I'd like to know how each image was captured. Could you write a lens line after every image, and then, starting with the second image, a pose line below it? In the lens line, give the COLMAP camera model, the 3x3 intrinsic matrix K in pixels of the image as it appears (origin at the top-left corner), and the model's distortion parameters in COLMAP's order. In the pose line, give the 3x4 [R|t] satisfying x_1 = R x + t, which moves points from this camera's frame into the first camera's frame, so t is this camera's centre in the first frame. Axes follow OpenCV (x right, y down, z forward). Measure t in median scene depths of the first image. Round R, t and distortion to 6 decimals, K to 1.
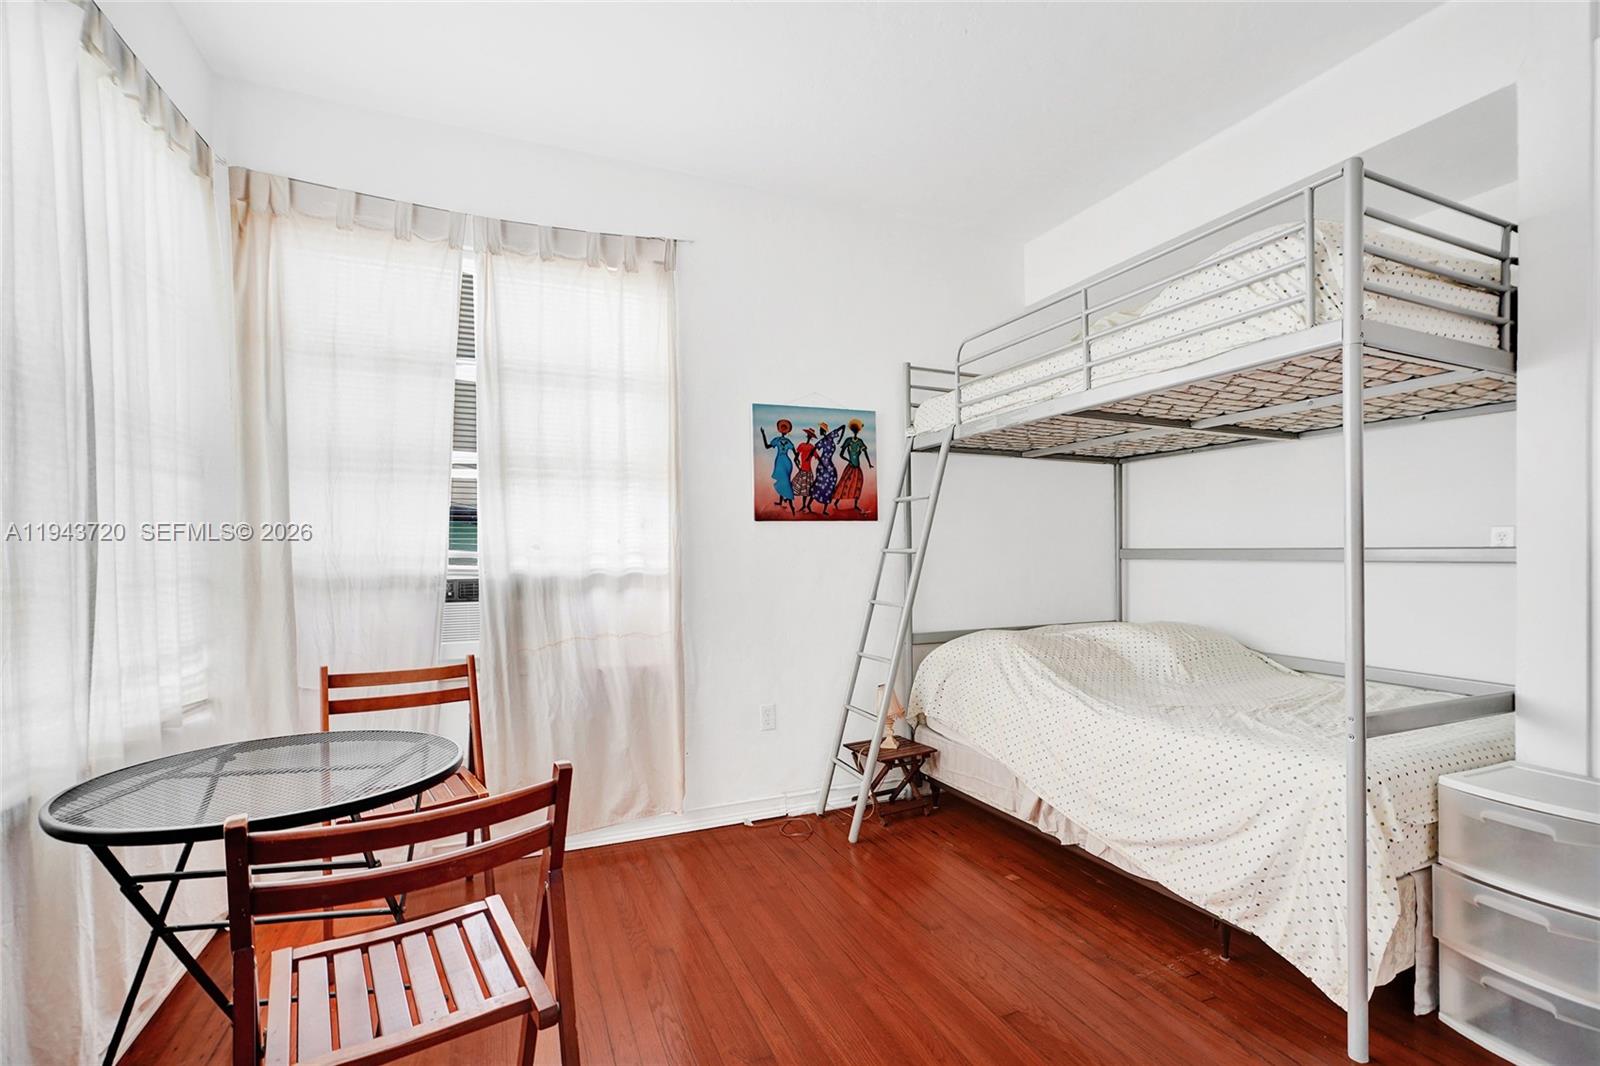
lens RADIAL K [[737.3, 0, 812.1], [0, 737.3, 557.9], [0, 0, 1]] dist [-0.001178, 0.000073]
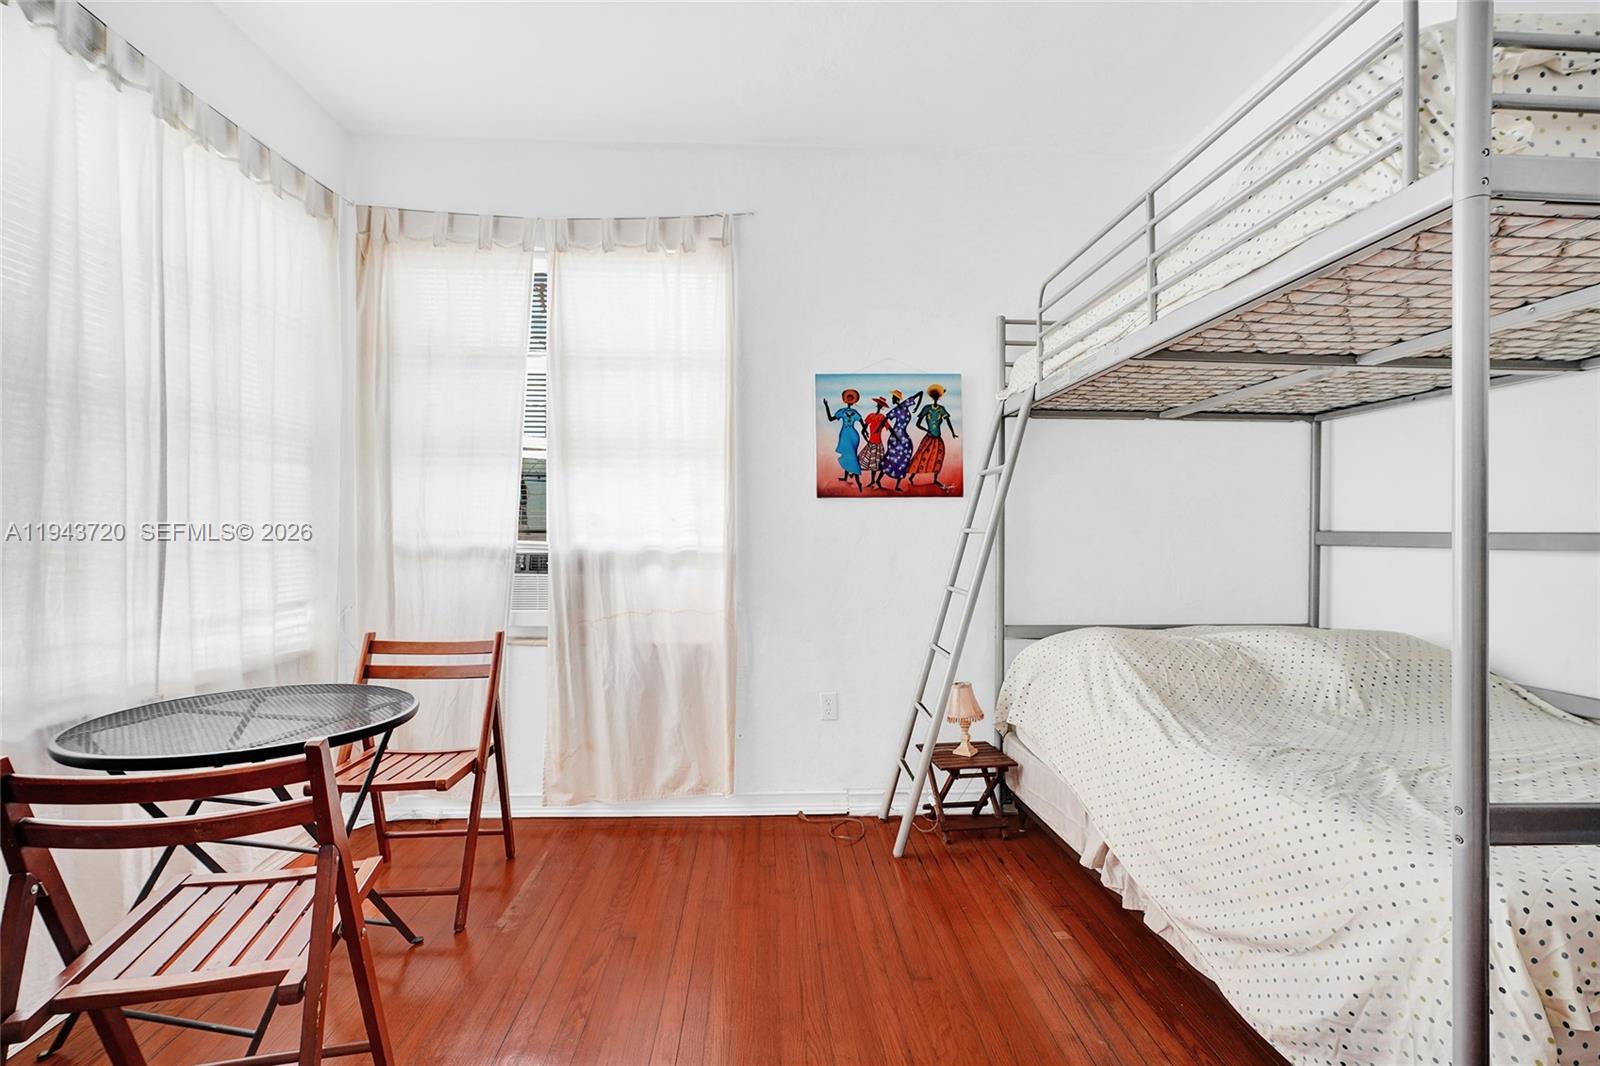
lens RADIAL K [[718.5, 0, 800.0], [0, 718.5, 533.0], [0, 0, 1]] dist [-0.001432, 0.001124]
pose [[0.930764, 0.010343, -0.365473, 0.257639], [-0.012586, 0.999914, -0.003755, -0.001473], [0.365403, 0.008095, 0.930814, 0.141962]]
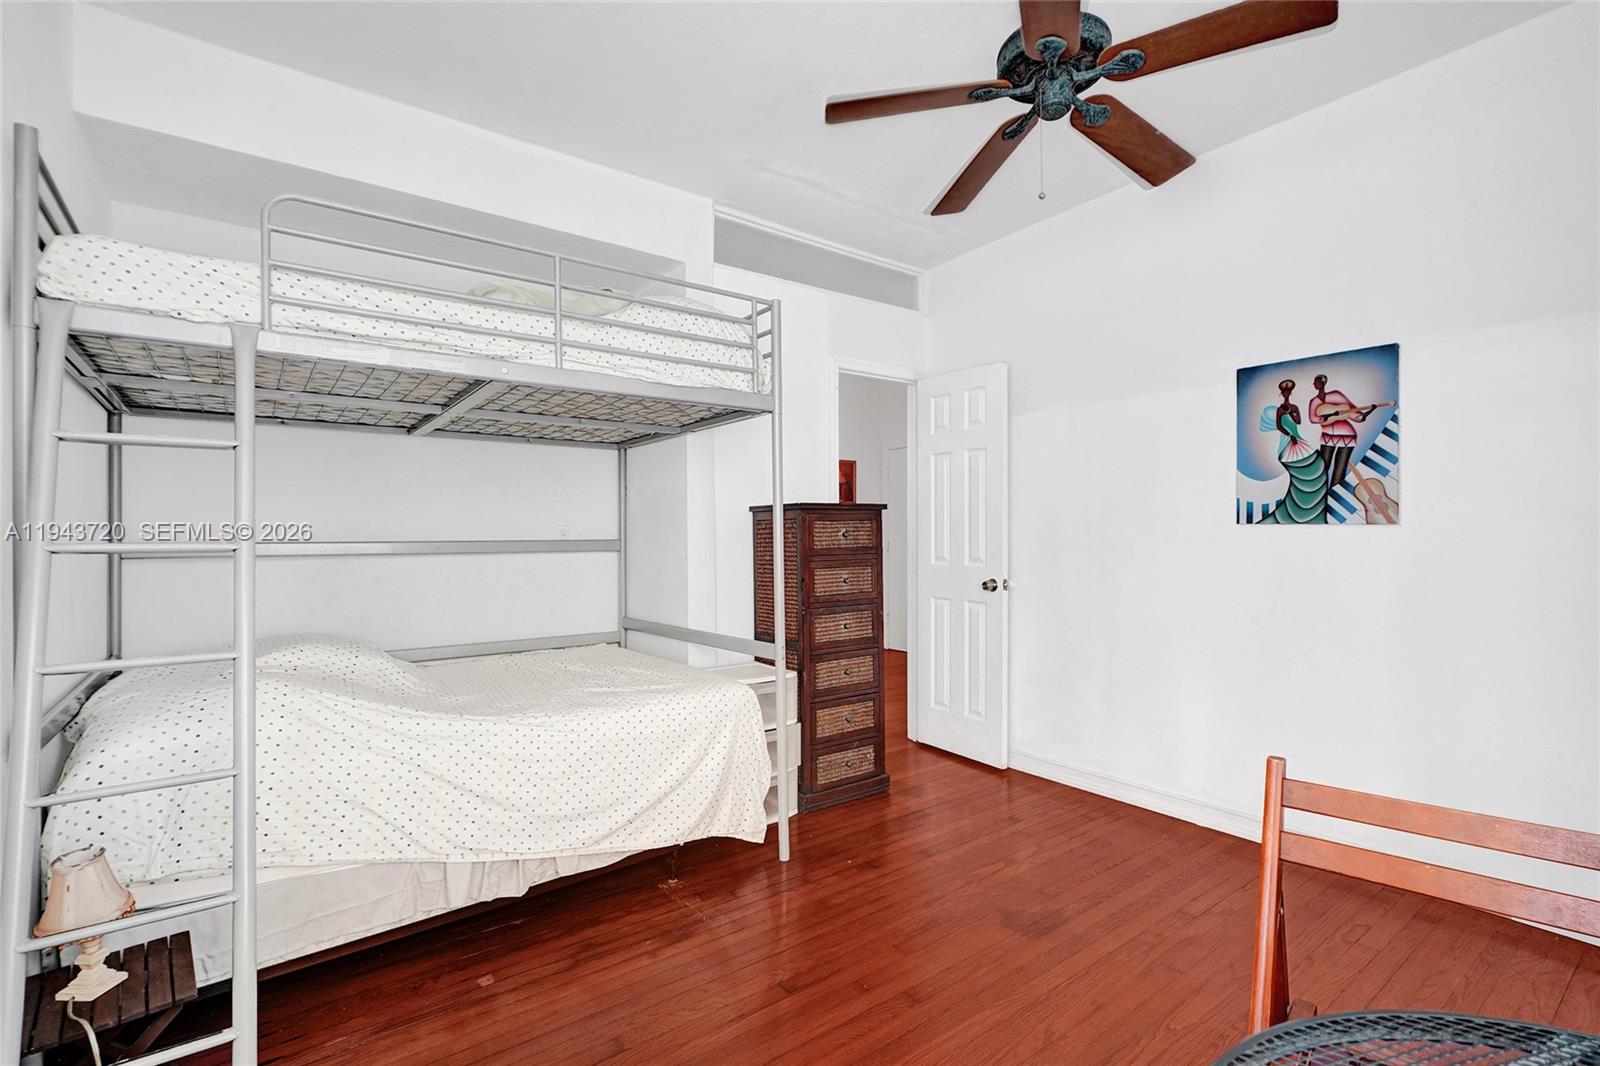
lens RADIAL K [[718.5, 0, 800.0], [0, 718.5, 533.0], [0, 0, 1]] dist [-0.001432, 0.001124]
pose [[-0.217640, 0.013909, 0.975930, -0.467749], [0.017037, 0.999800, -0.010450, -0.007927], [-0.975880, 0.014353, -0.217834, 0.760084]]
